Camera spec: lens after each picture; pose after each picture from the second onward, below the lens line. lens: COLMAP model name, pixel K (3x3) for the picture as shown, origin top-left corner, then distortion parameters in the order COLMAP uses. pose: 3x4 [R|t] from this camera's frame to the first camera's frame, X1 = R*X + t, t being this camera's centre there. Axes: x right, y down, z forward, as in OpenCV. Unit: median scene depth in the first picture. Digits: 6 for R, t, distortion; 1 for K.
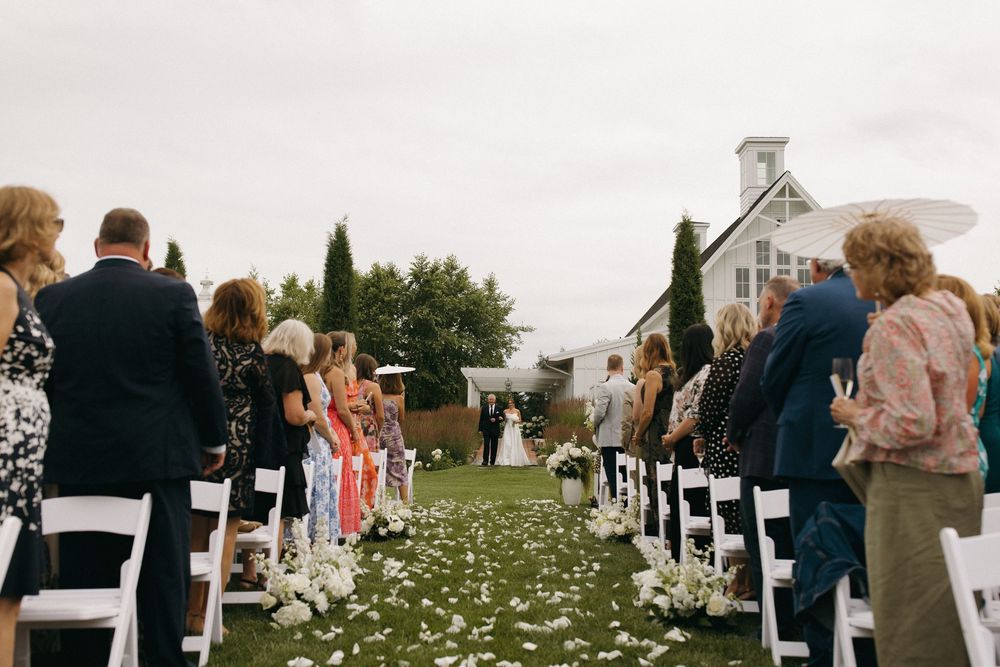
lens RADIAL K [[964.3, 0, 500.0], [0, 964.3, 333.5], [0, 0, 1]] dist [0.021467, 0.000185]
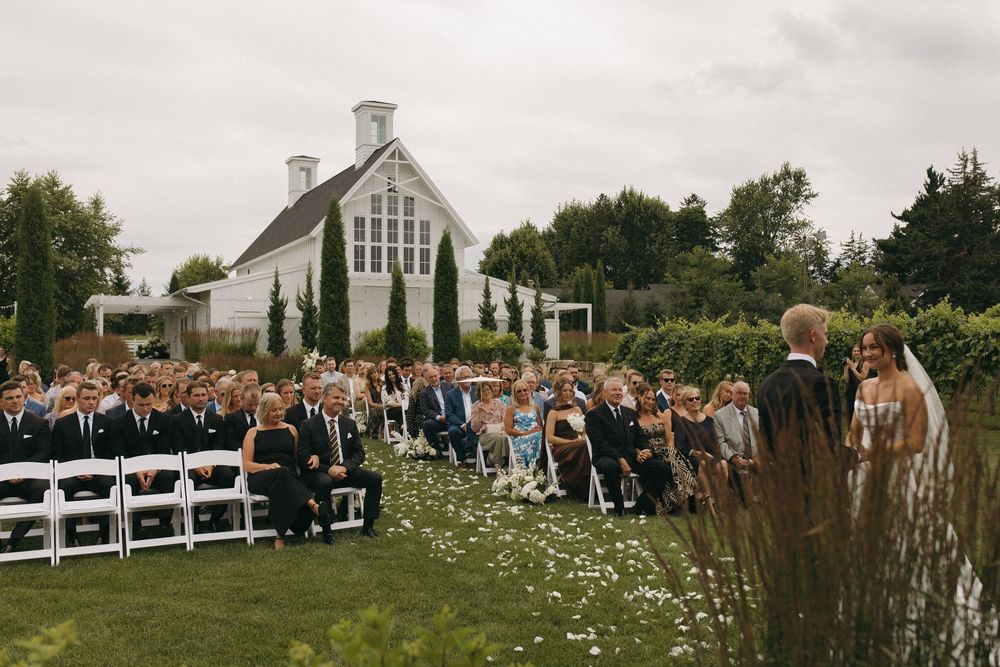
lens RADIAL K [[964.3, 0, 500.0], [0, 964.3, 333.5], [0, 0, 1]] dist [0.021467, 0.000185]
pose [[0.913614, -0.009572, 0.406469, -0.068588], [-0.028057, 0.995855, 0.086515, -0.028967], [-0.405612, -0.090445, 0.909559, -0.149549]]
